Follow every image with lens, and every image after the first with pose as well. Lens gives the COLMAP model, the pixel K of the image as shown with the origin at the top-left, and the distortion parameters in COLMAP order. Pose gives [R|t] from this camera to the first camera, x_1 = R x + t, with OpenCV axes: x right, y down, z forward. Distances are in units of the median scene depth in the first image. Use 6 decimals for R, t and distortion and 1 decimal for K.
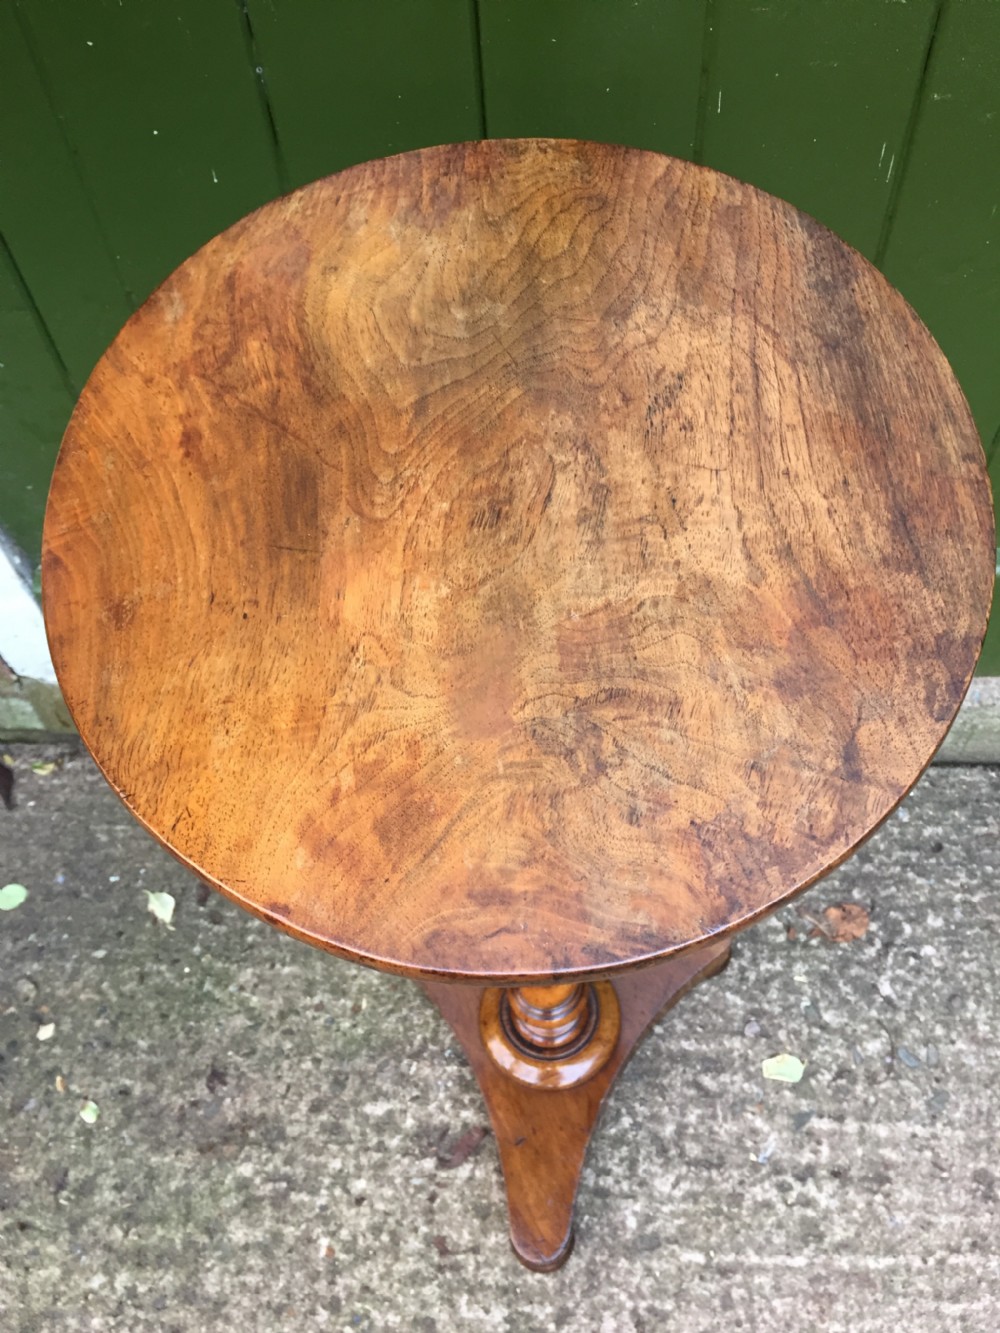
lens RADIAL K [[1141.5, 0, 504.0], [0, 1141.5, 679.1], [0, 0, 1]] dist [0.079524, -0.121213]
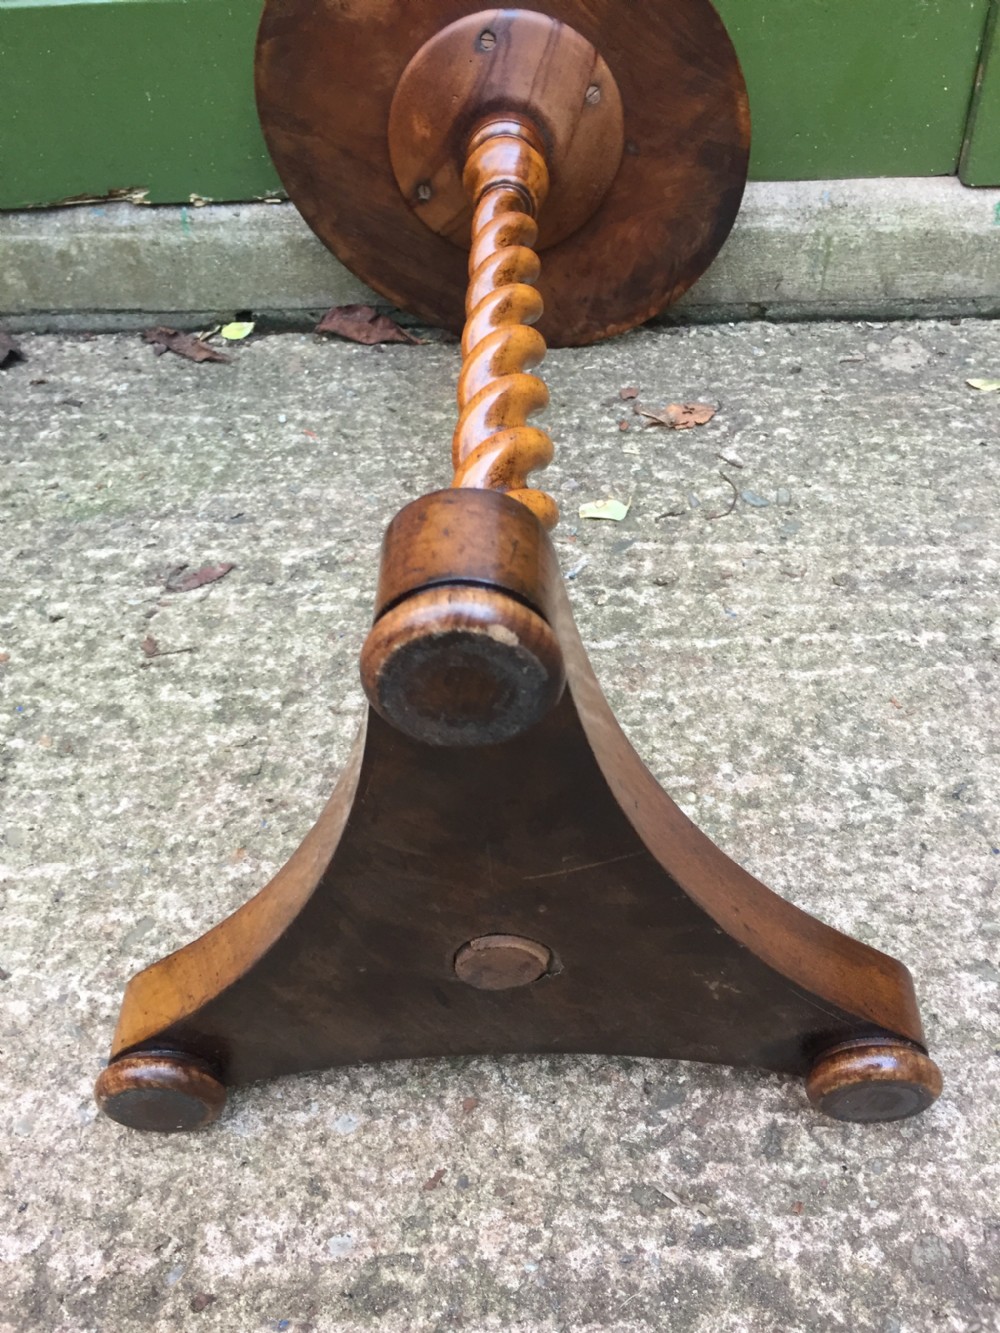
lens RADIAL K [[1141.5, 0, 503.7], [0, 1141.5, 682.2], [0, 0, 1]] dist [0.079524, -0.121213]
pose [[0.999844, 0.013682, 0.011208, 0.160131], [-0.010240, 0.964492, -0.263915, 0.657328], [-0.014421, 0.263759, 0.964481, 0.242020]]
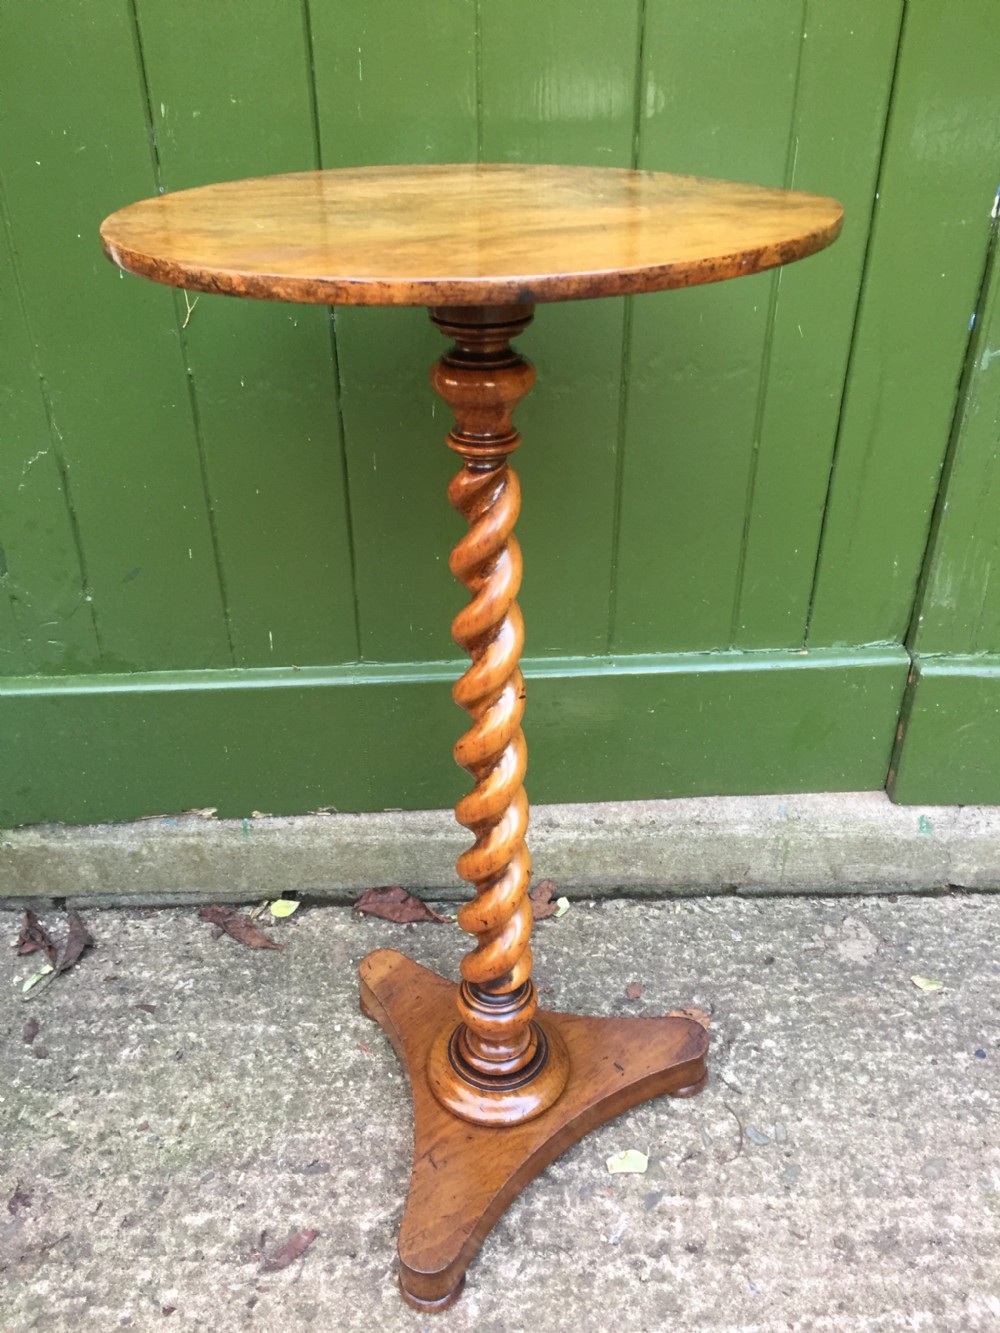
lens RADIAL K [[1141.5, 0, 506.0], [0, 1141.5, 670.0], [0, 0, 1]] dist [0.079524, -0.121213]
pose [[0.995891, 0.005217, 0.090405, 0.047336], [0.034160, 0.902941, -0.428404, 0.374682], [-0.083866, 0.429732, 0.899053, -0.028454]]
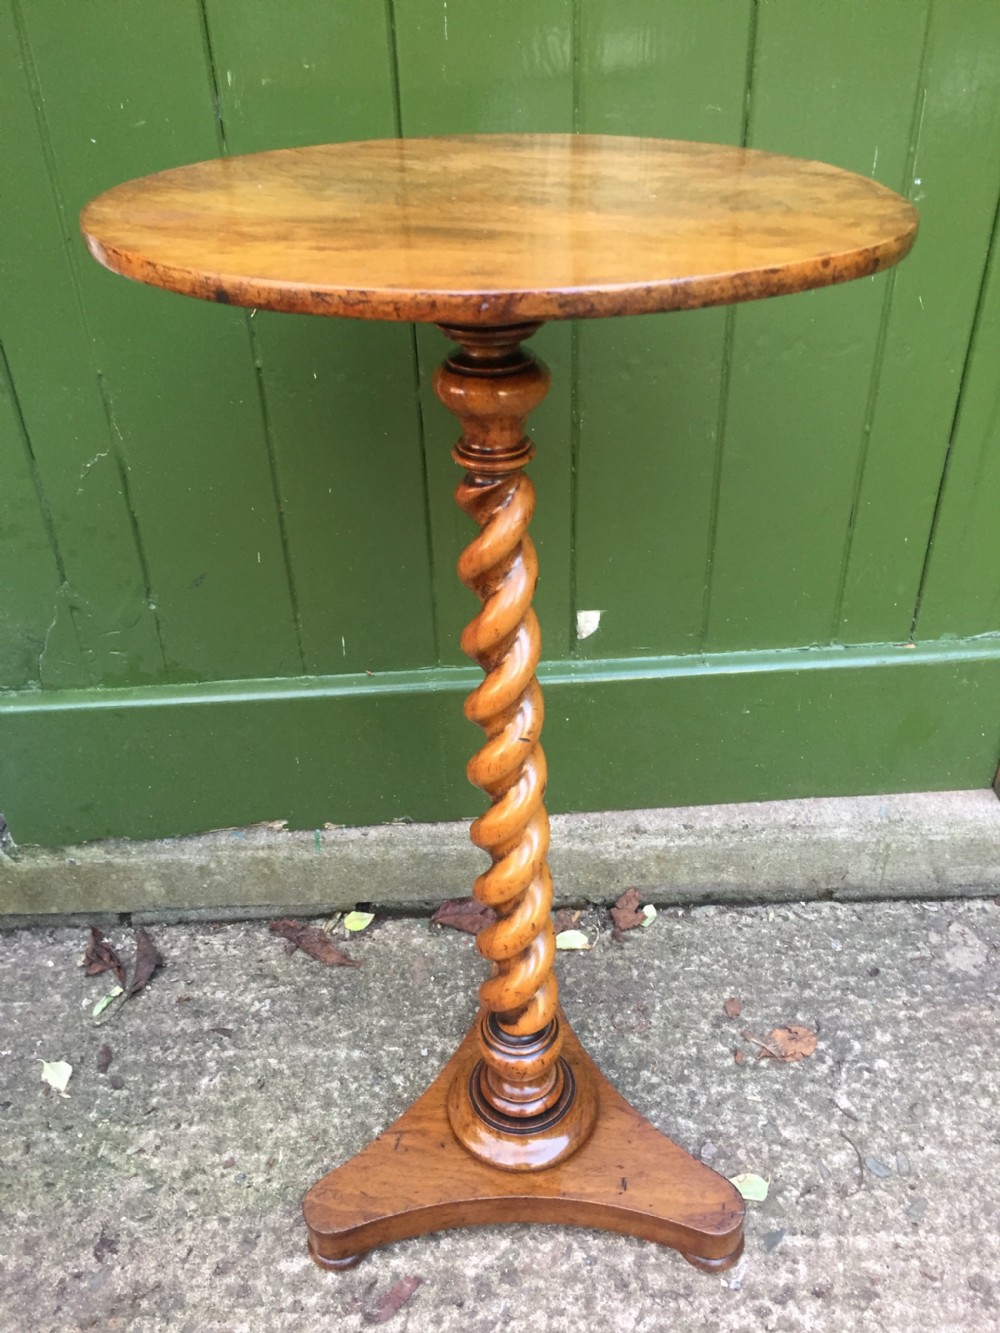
lens RADIAL K [[1141.5, 0, 505.4], [0, 1141.5, 669.0], [0, 0, 1]] dist [0.079524, -0.121213]
pose [[0.996997, -0.016966, 0.075553, -0.008844], [0.045489, 0.917918, -0.394155, 0.306054], [-0.062665, 0.396408, 0.915933, 0.015855]]
